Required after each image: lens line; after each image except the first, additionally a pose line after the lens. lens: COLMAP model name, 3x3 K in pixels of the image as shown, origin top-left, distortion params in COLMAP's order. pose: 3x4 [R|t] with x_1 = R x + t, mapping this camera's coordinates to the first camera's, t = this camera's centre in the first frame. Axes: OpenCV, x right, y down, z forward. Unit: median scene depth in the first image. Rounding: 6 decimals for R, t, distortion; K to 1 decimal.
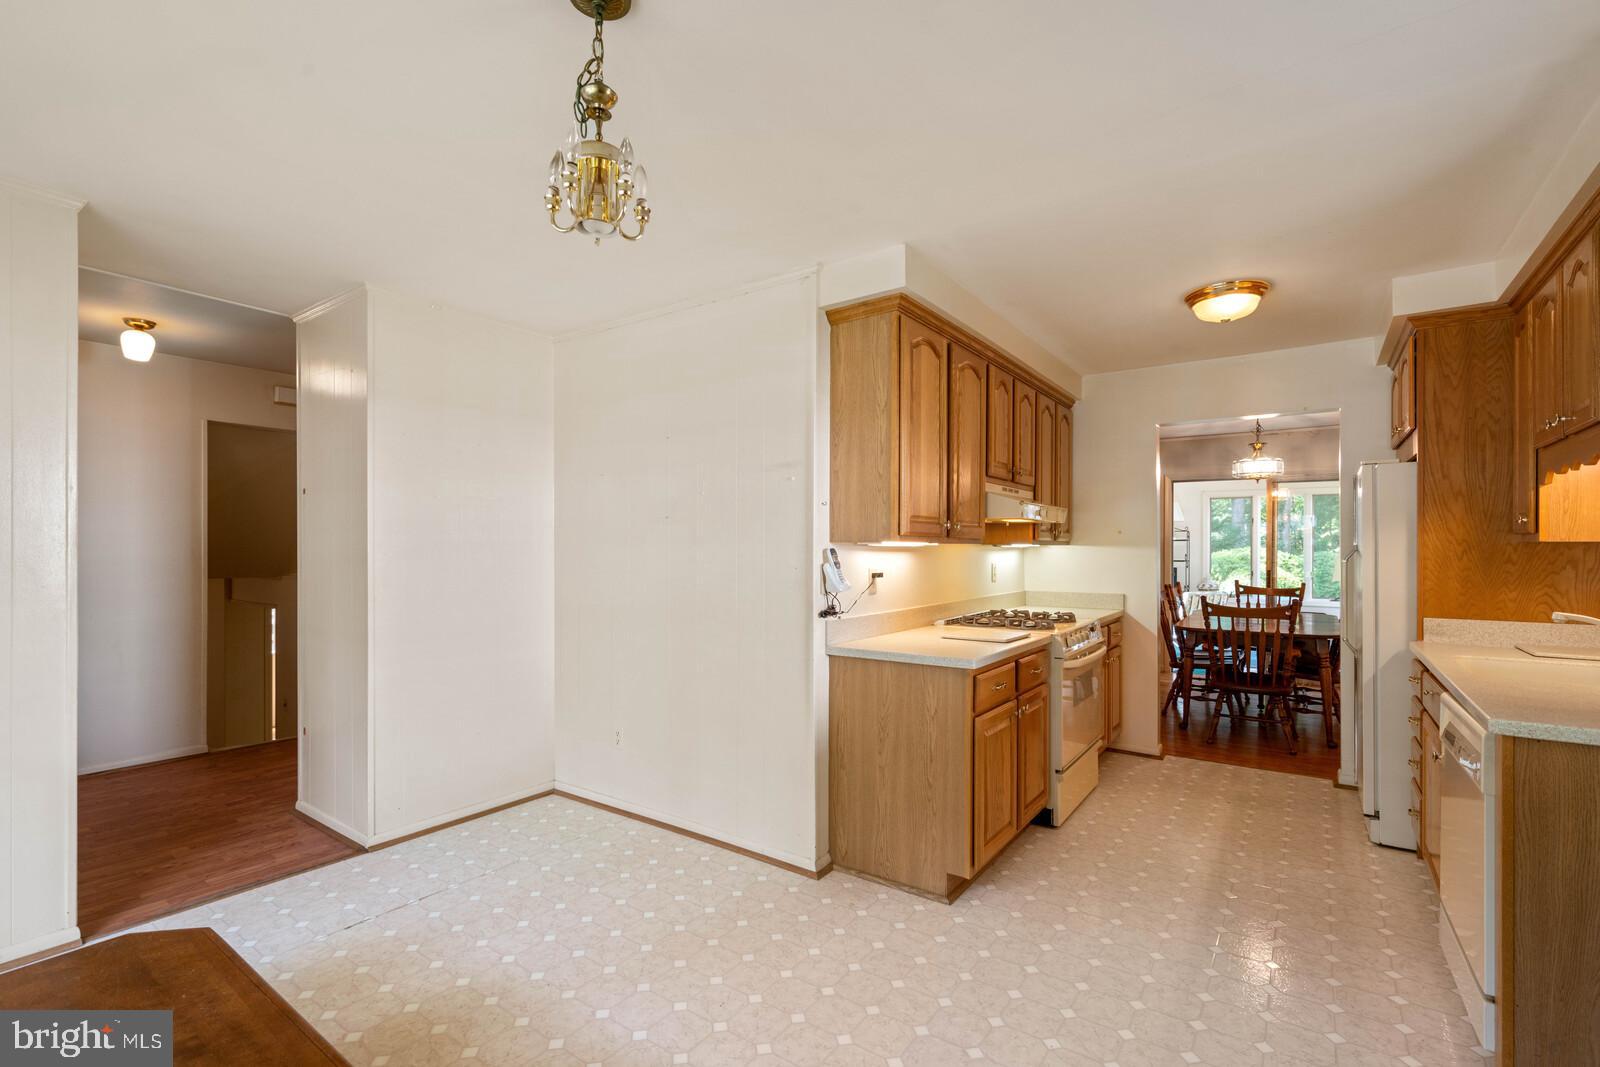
lens RADIAL K [[725.1, 0, 796.6], [0, 725.1, 547.8], [0, 0, 1]] dist [0.002596, 0.001068]
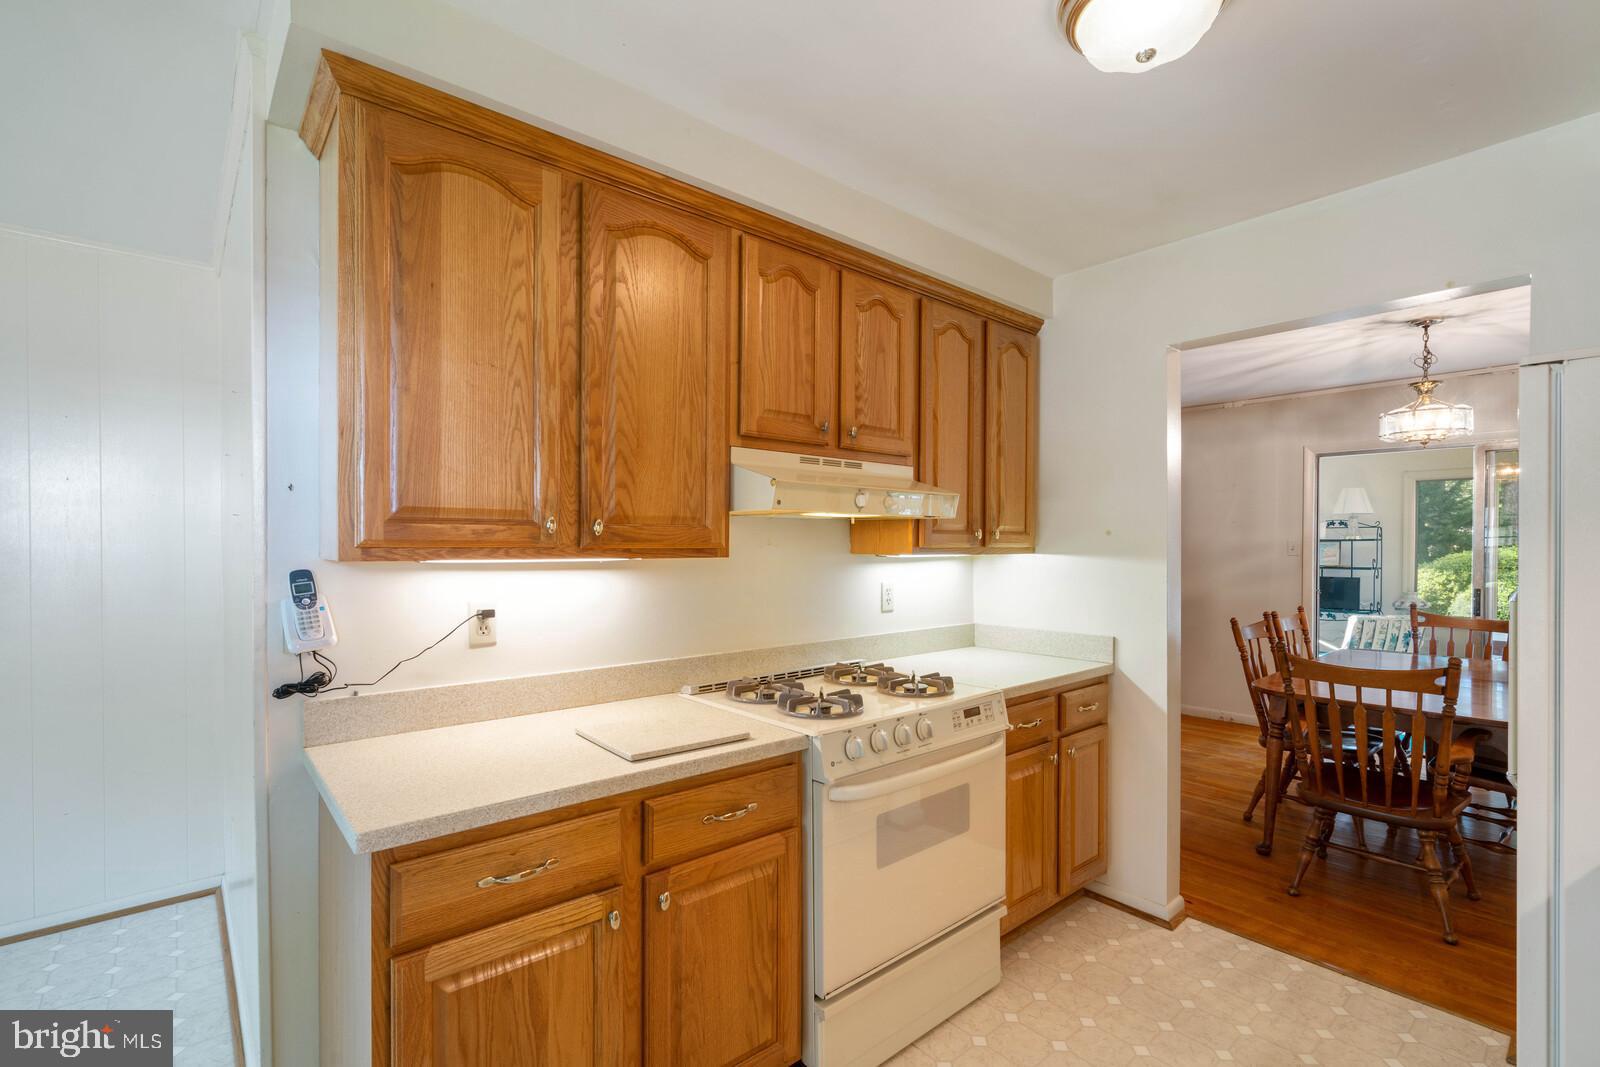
lens RADIAL K [[725.1, 0, 794.8], [0, 725.1, 548.9], [0, 0, 1]] dist [0.002596, 0.001068]
pose [[0.970502, 0.002514, -0.241079, 0.512476], [-0.001177, 0.999983, 0.005689, -0.017158], [0.241089, -0.005238, 0.970489, 0.541493]]
